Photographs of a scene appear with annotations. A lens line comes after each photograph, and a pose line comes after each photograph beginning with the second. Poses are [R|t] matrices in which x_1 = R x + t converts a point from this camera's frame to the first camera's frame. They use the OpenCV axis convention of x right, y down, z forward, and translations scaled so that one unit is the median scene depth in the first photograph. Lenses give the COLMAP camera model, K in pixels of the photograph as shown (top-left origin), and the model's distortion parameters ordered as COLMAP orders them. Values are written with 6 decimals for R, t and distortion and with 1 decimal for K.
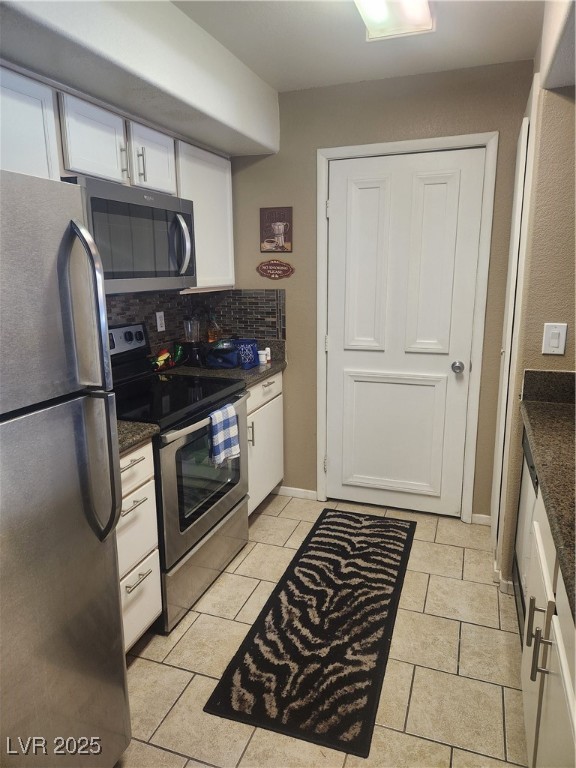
lens RADIAL K [[511.4, 0, 288.0], [0, 511.4, 384.0], [0, 0, 1]] dist [0.002939, 0.001229]
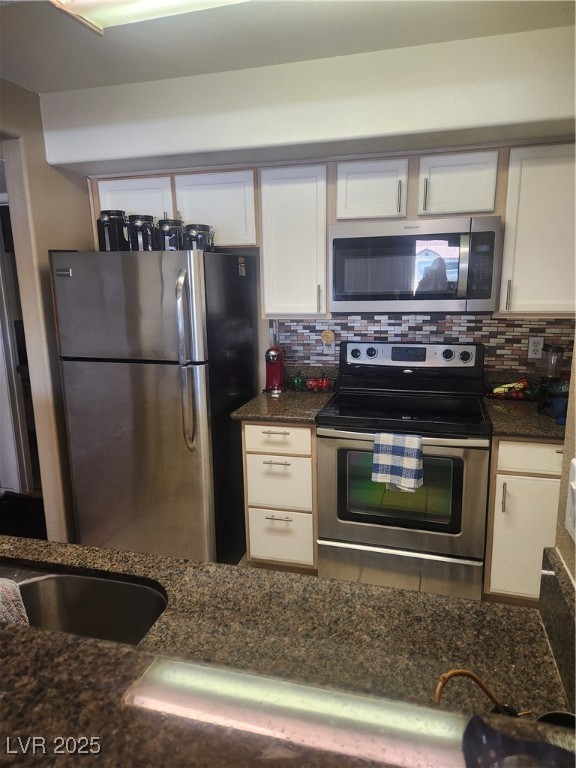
lens RADIAL K [[511.4, 0, 288.0], [0, 511.4, 384.0], [0, 0, 1]] dist [0.002939, 0.001229]
pose [[0.076405, 0.198159, -0.977188, 0.717140], [-0.214707, 0.960330, 0.177953, -0.155009], [0.973685, 0.196212, 0.115920, 0.592421]]
